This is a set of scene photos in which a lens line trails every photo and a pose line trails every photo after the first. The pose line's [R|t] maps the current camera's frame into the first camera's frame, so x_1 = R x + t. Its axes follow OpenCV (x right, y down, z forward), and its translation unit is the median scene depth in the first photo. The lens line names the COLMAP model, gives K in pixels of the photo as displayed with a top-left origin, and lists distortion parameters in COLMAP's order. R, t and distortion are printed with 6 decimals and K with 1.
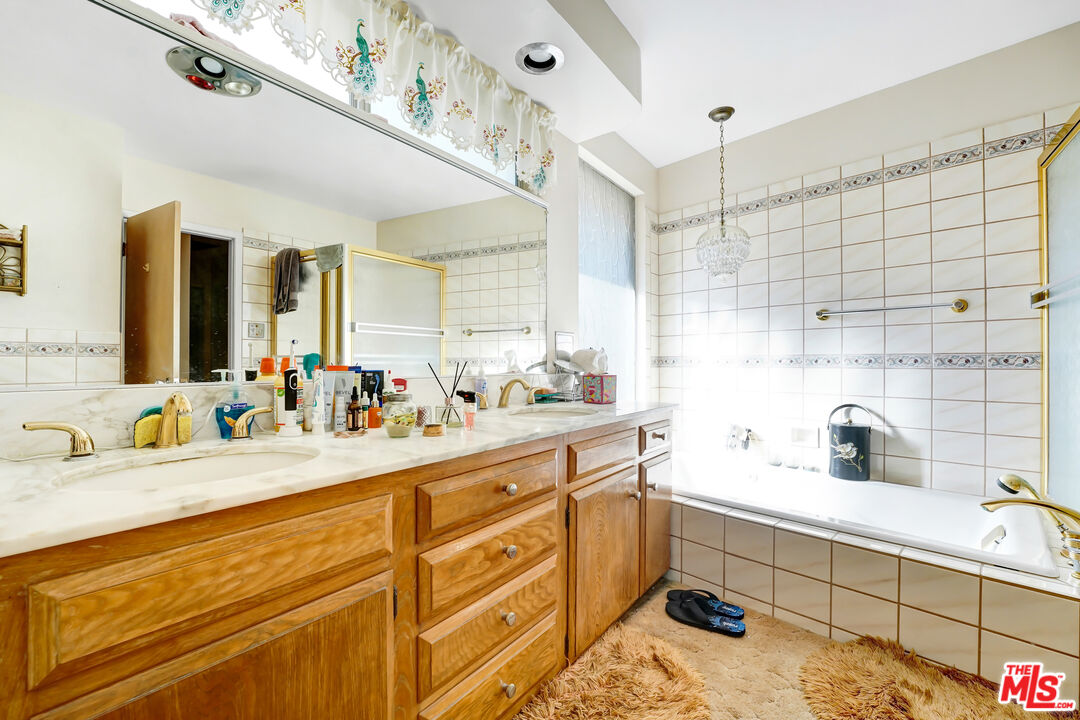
lens RADIAL K [[464.0, 0, 546.0], [0, 464.0, 361.2], [0, 0, 1]] dist [-0.017757, -0.000080]
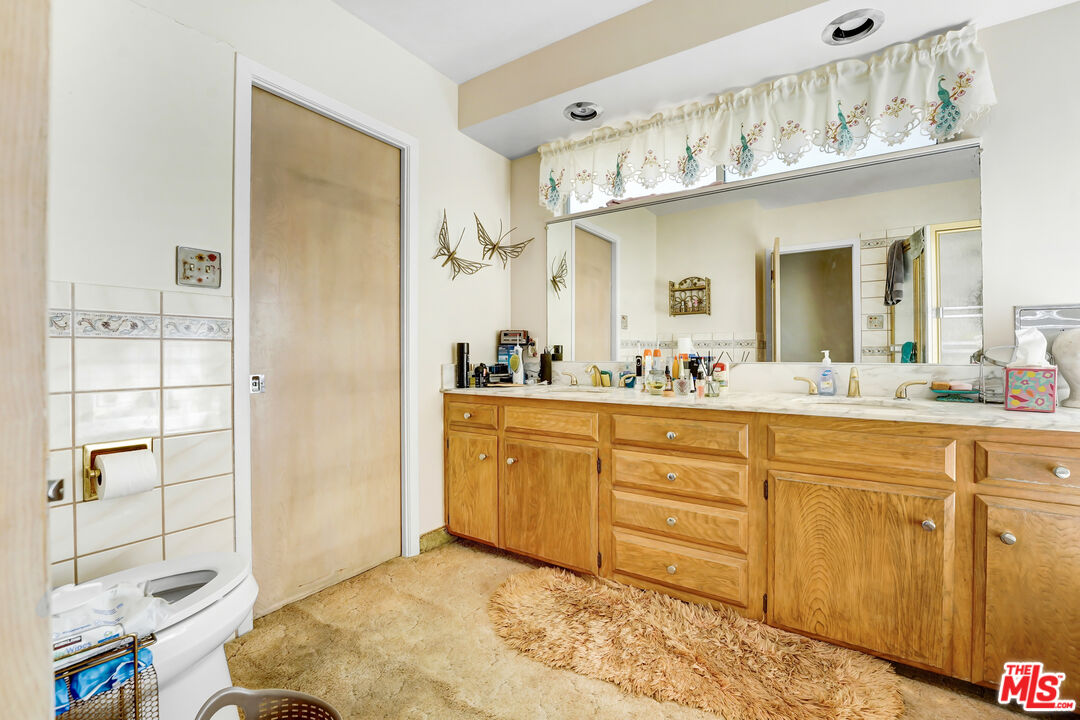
lens RADIAL K [[458.7, 0, 545.0], [0, 458.7, 351.1], [0, 0, 1]] dist [-0.003126, -0.000202]
pose [[0.048407, -0.002907, -0.998823, 0.874647], [0.006238, 0.999977, -0.002608, 0.000905], [0.998808, -0.006104, 0.048424, 0.322180]]
